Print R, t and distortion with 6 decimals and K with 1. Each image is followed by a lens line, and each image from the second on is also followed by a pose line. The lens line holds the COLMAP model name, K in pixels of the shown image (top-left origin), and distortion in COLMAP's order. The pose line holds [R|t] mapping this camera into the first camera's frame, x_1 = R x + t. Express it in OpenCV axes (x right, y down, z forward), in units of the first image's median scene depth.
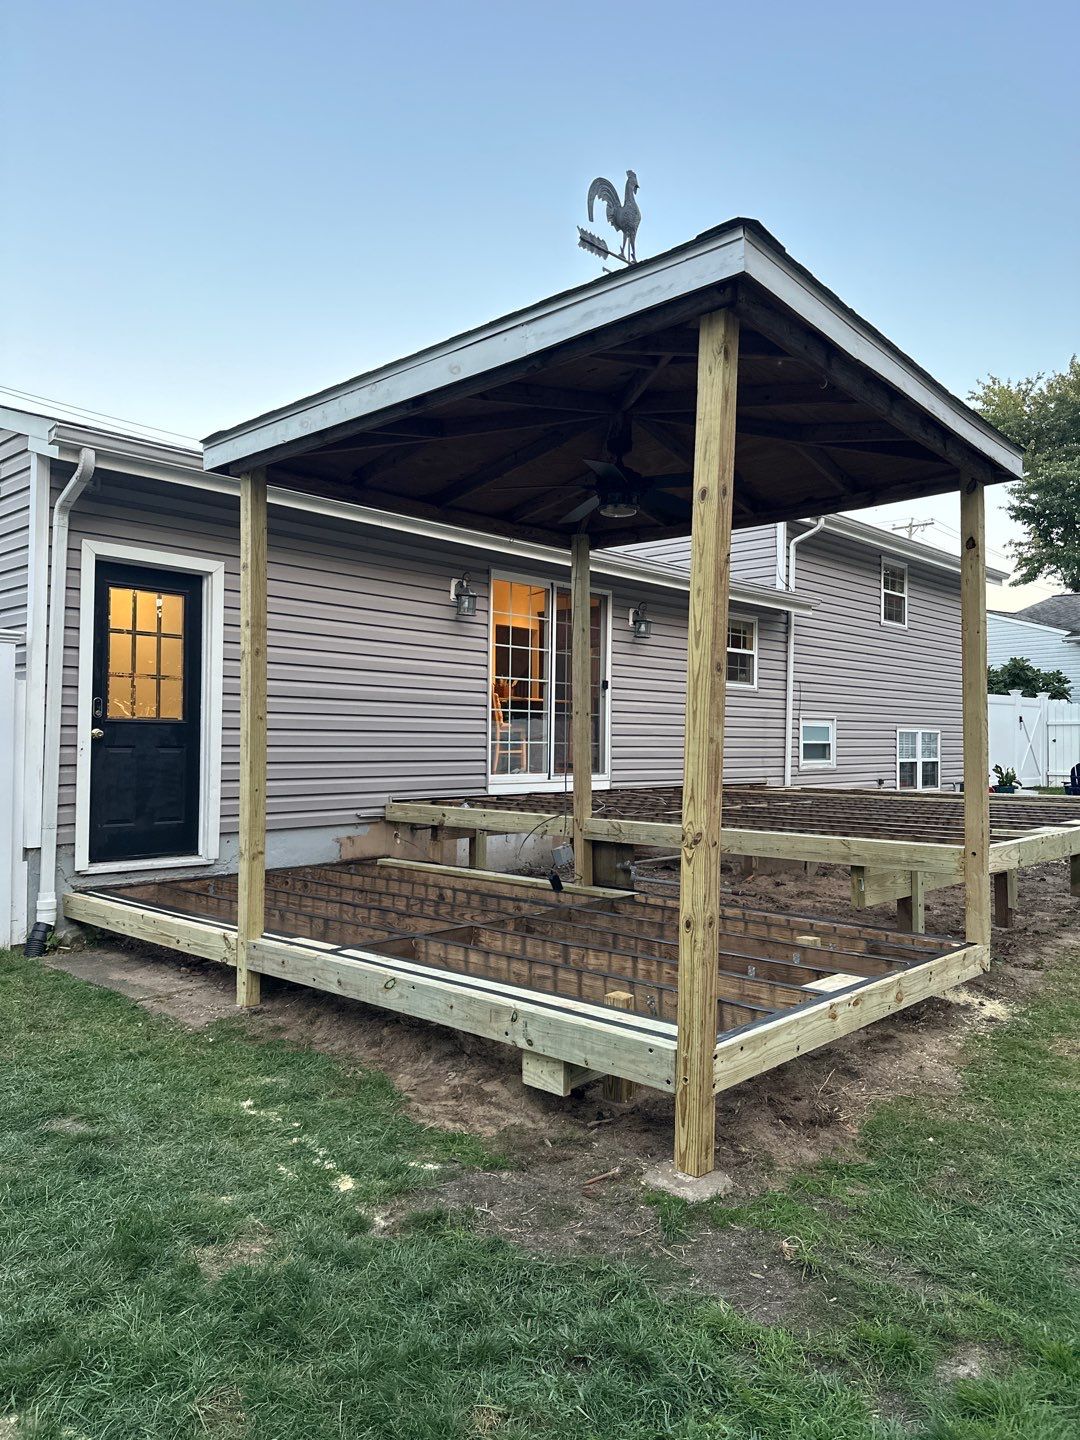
lens RADIAL K [[1001.0, 0, 541.5], [0, 1001.0, 725.3], [0, 0, 1]] dist [0.060069, -0.075437]
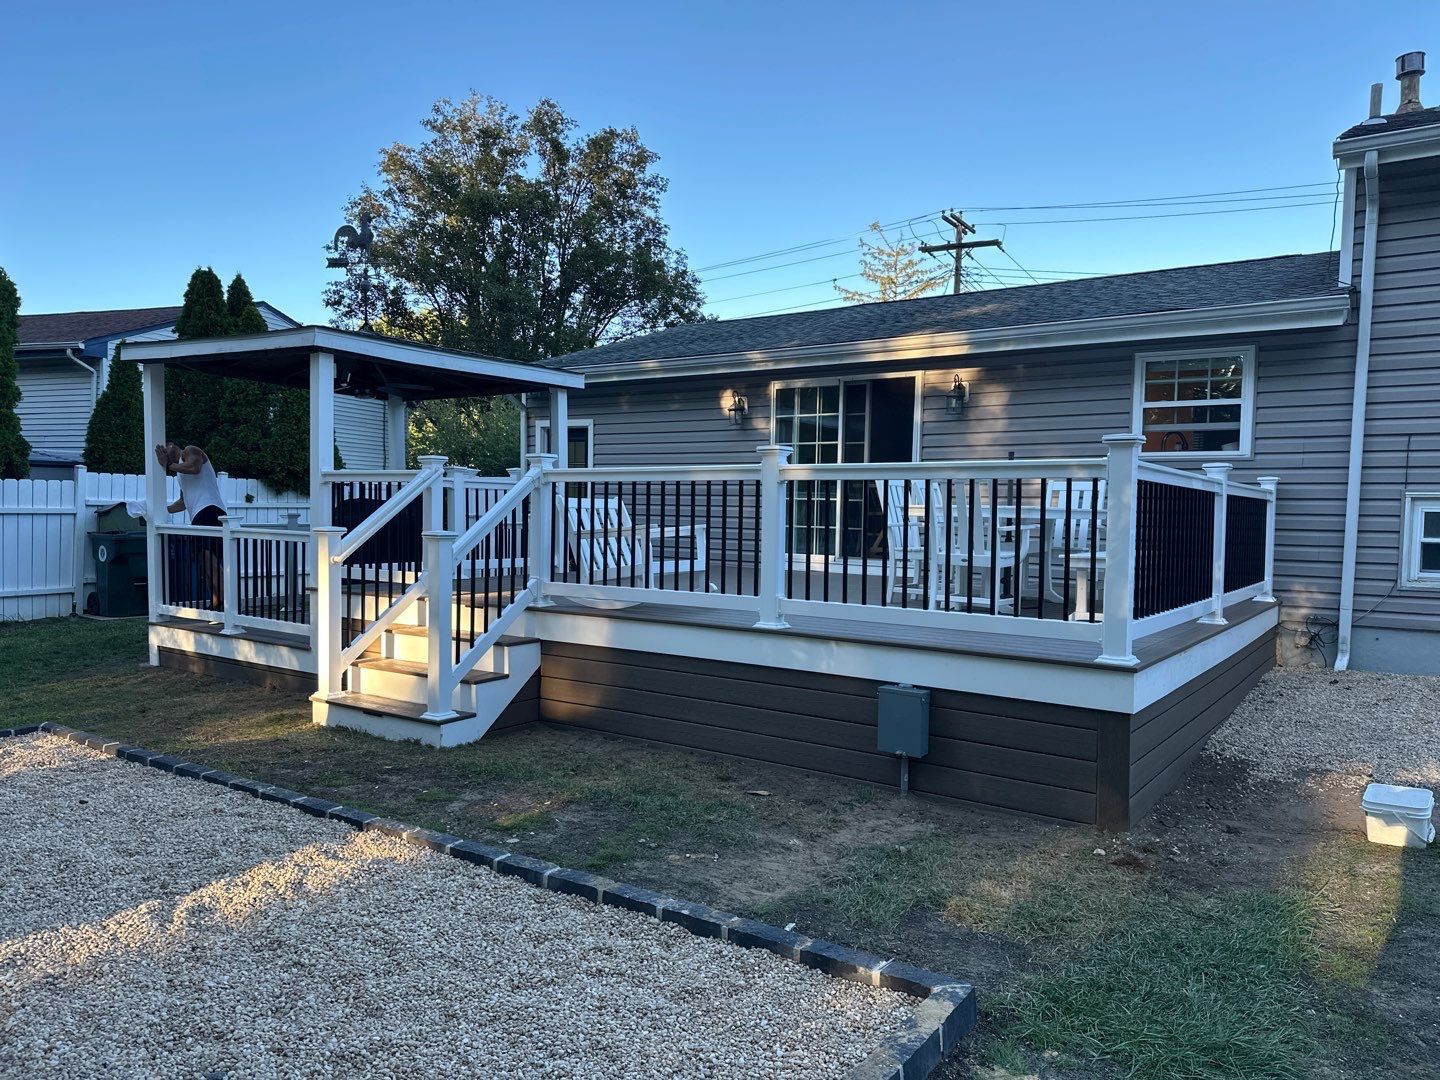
lens RADIAL K [[1001.0, 0, 720.5], [0, 1001.0, 570.0], [0, 0, 1]] dist [0.060069, -0.075437]
pose [[0.132674, 0.055355, -0.989613, 1.148162], [-0.000330, 0.998442, 0.055805, 0.002374], [0.991160, -0.007077, 0.132485, 0.784896]]
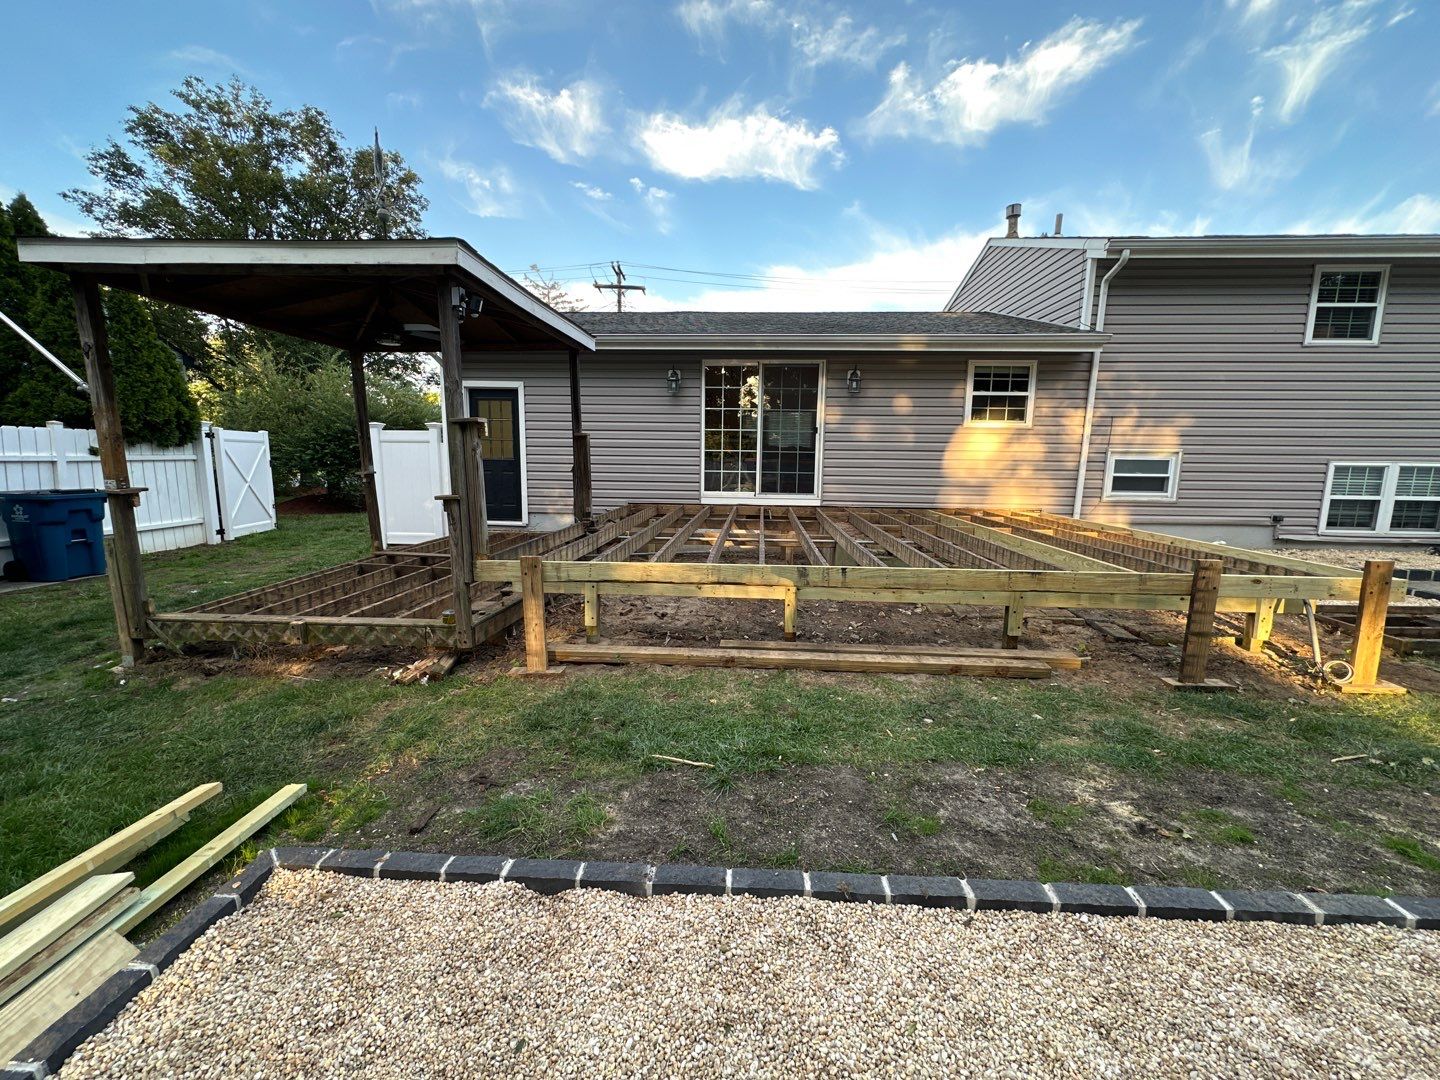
lens RADIAL K [[570.4, 0, 720.9], [0, 570.4, 543.2], [0, 0, 1]] dist [-0.005500, 0.000802]
pose [[0.632663, 0.116049, -0.765683, 0.690704], [0.005433, 0.988019, 0.154237, -0.010196], [0.774408, -0.101740, 0.624453, 0.438409]]
